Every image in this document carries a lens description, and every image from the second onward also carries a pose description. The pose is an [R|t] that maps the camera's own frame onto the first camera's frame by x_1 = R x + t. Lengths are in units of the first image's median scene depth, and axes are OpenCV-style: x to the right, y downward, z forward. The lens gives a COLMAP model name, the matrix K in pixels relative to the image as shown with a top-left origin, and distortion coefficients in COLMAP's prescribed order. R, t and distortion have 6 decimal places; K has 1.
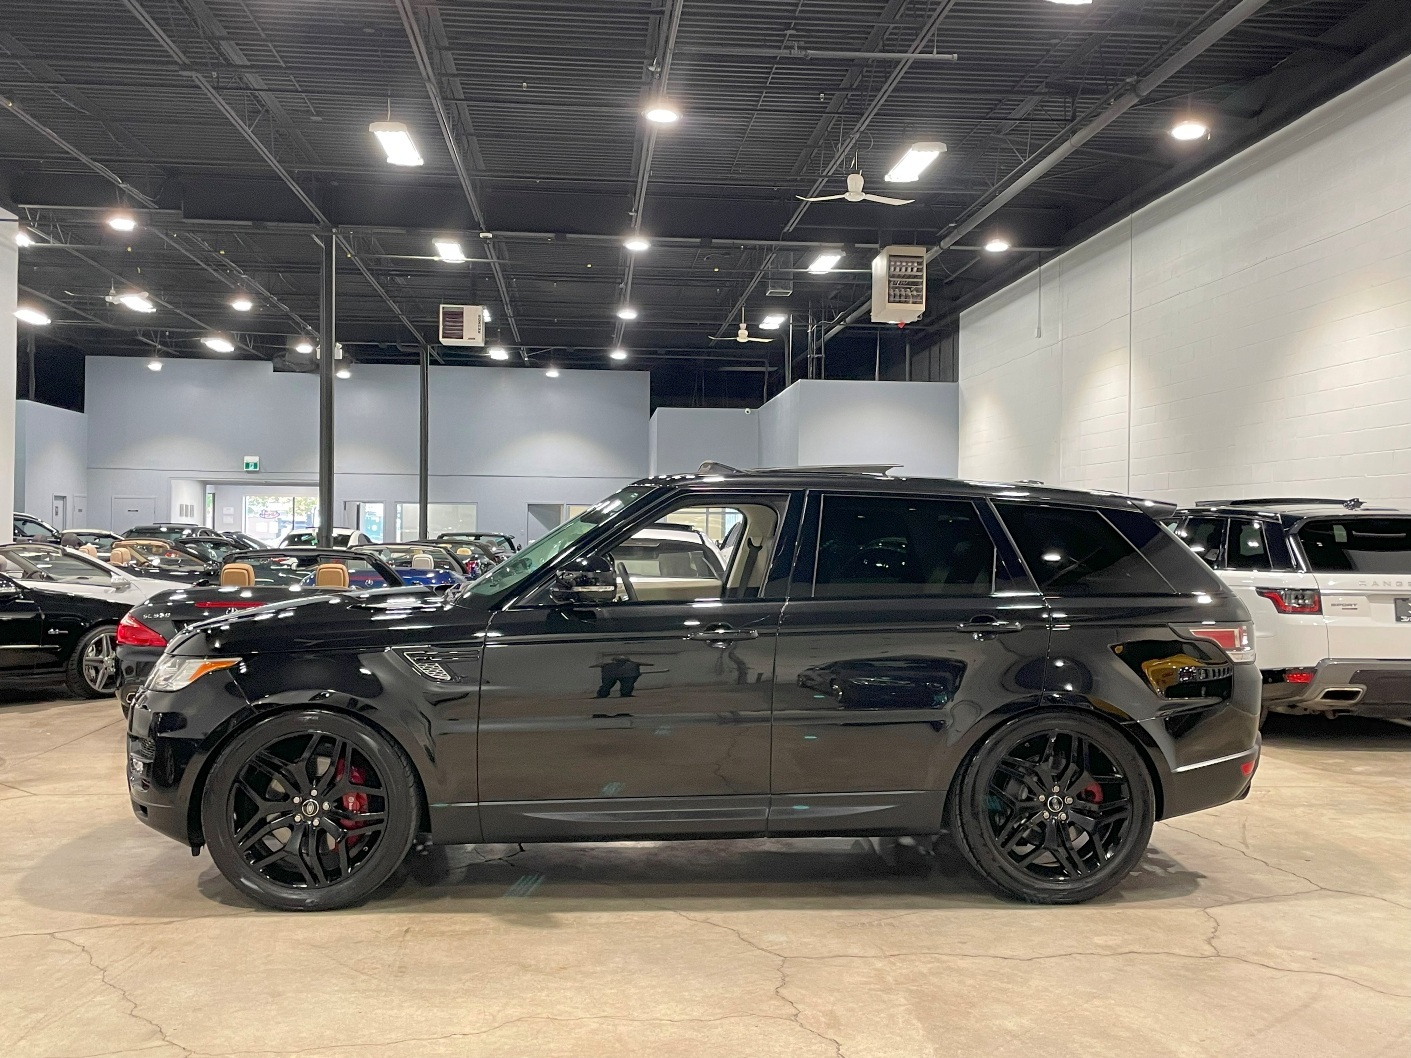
lens RADIAL K [[1377.1, 0, 705.5], [0, 1377.1, 529.0], [0, 0, 1]] dist [0.055319, -0.013444]
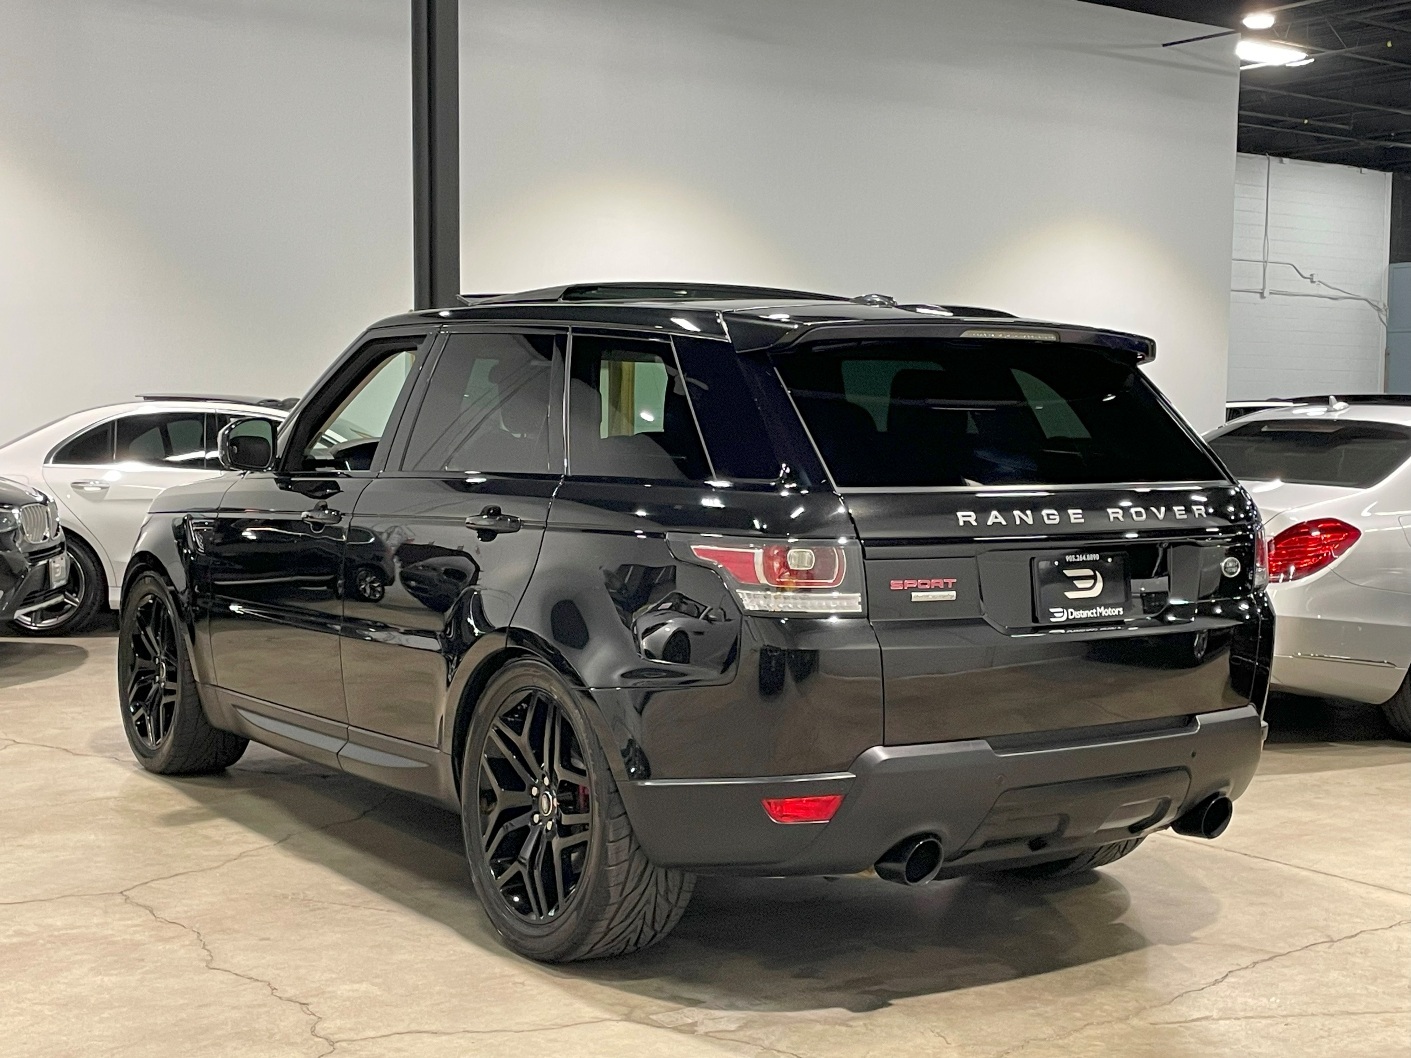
lens RADIAL K [[1877.2, 0, 705.5], [0, 1877.2, 529.0], [0, 0, 1]] dist [0.088060, -0.098468]
pose [[0.501481, 0.043830, -0.864058, 1.148220], [-0.005246, 0.998852, 0.047623, 0.038582], [0.865153, -0.019349, 0.501135, 0.716957]]
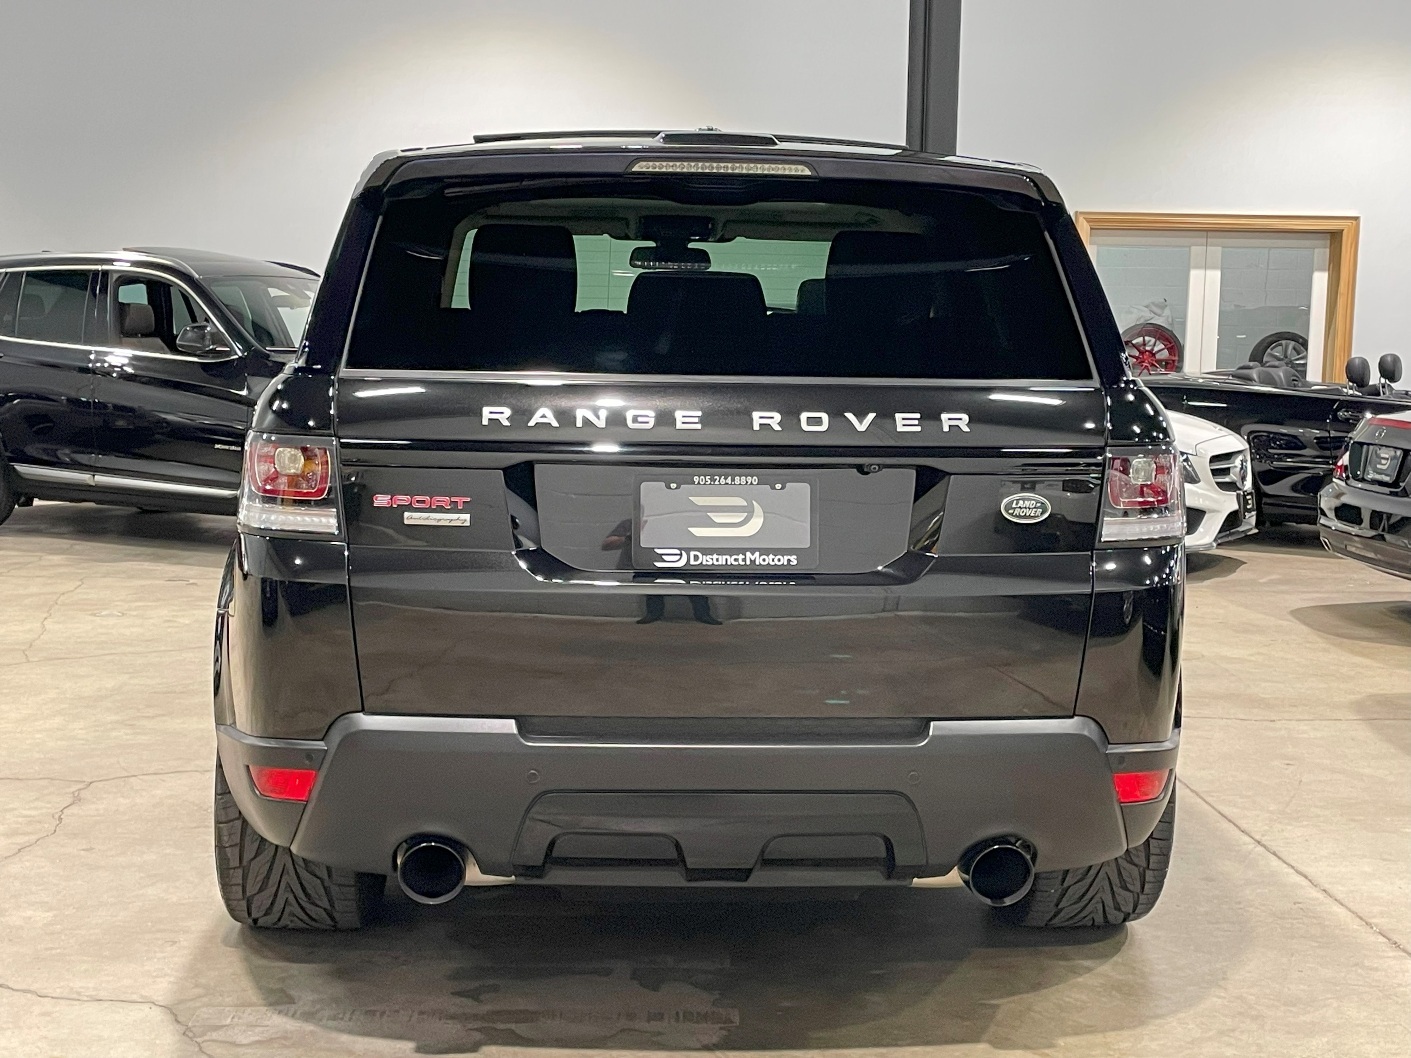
lens RADIAL K [[1858.4, 0, 705.5], [0, 1858.4, 529.0], [0, 0, 1]] dist [0.150633, -0.357845]
pose [[-0.013302, 0.094307, -0.995454, 1.088552], [-0.019718, 0.995324, 0.094558, 0.051199], [0.999717, 0.020886, -0.011380, 1.319185]]
